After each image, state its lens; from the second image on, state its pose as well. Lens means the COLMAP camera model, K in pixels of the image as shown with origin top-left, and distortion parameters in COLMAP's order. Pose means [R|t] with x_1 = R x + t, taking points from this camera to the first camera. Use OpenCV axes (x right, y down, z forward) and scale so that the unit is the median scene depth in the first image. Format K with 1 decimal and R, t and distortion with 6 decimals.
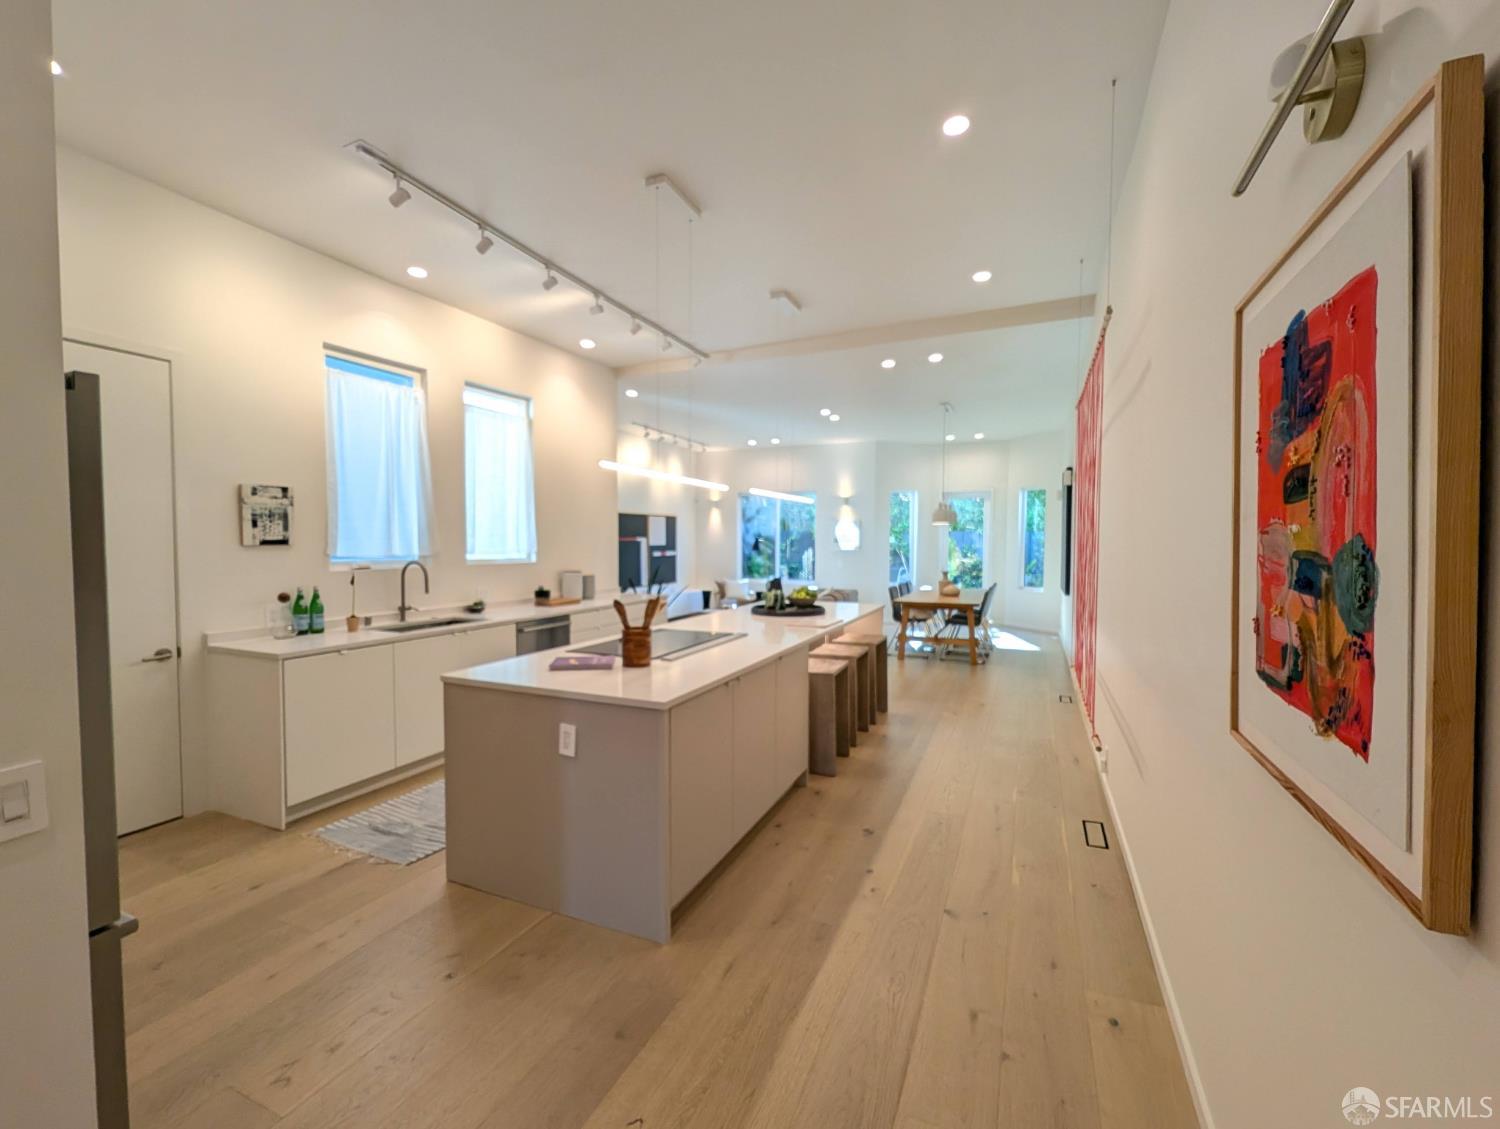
lens RADIAL K [[619.5, 0, 750.8], [0, 619.5, 559.9], [0, 0, 1]] dist [0.000555, -0.000623]
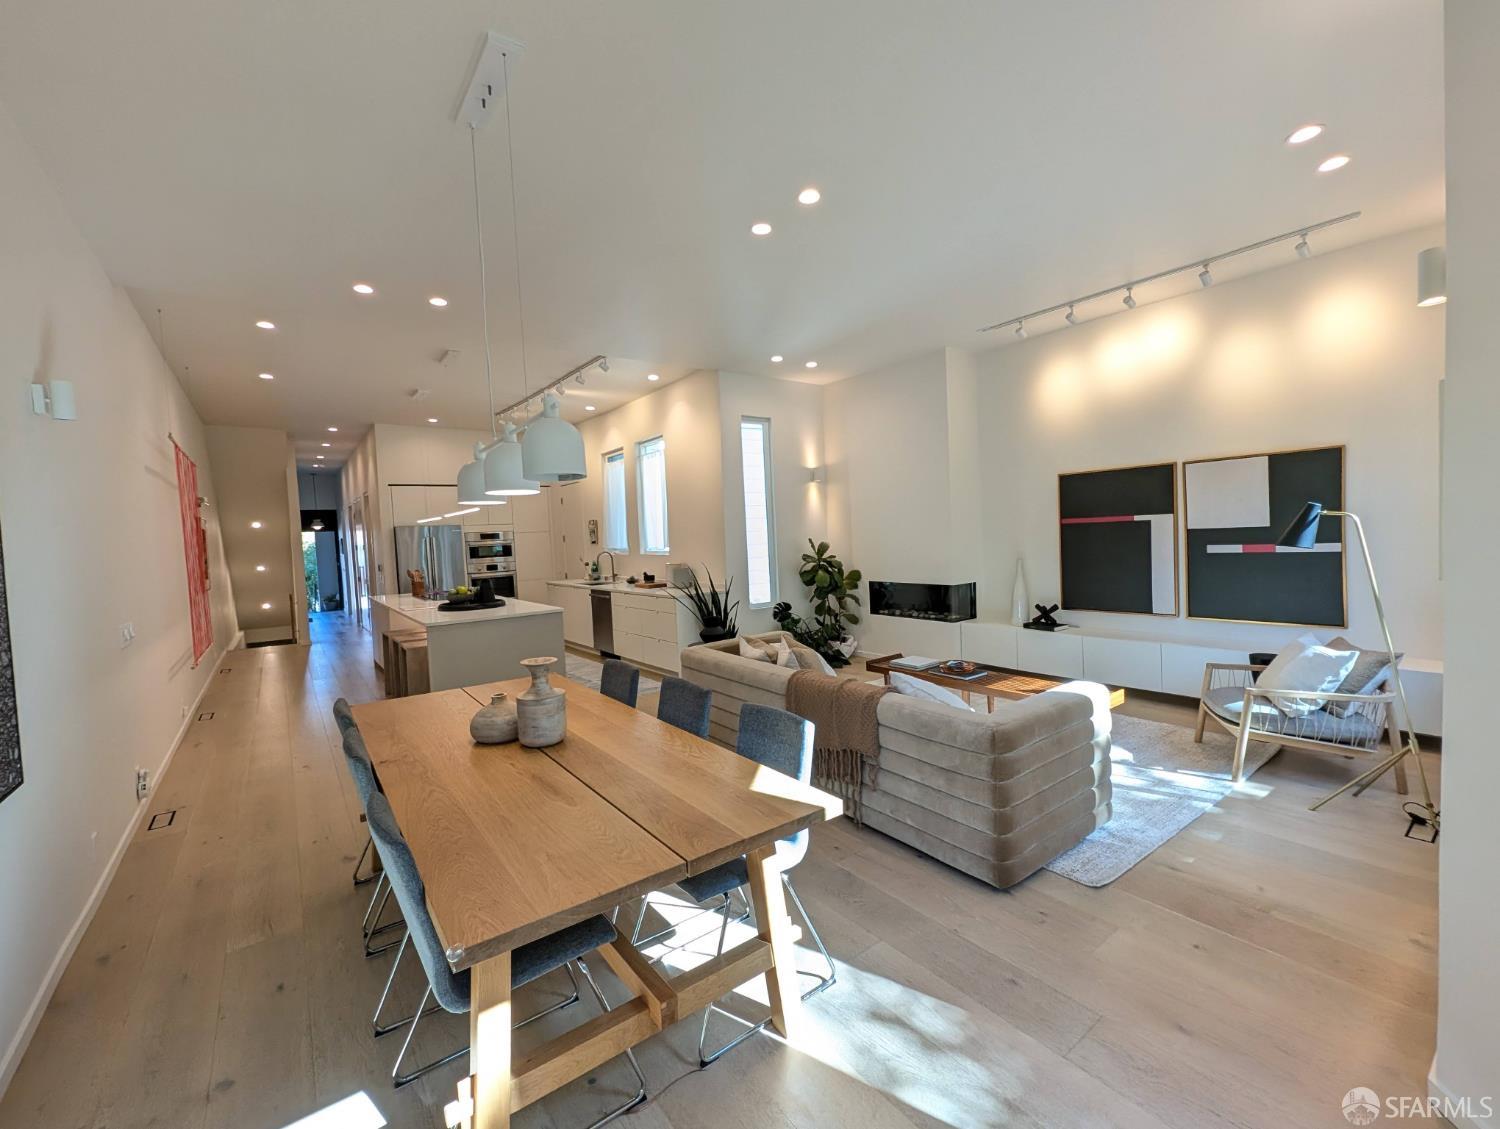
lens RADIAL K [[619.5, 0, 748.9], [0, 619.5, 565.0], [0, 0, 1]] dist [0.000555, -0.000623]
pose [[-0.472967, 0.065128, -0.878670, 0.387556], [0.016330, 0.997741, 0.065164, -0.031618], [0.880929, 0.016472, -0.472962, 0.919612]]
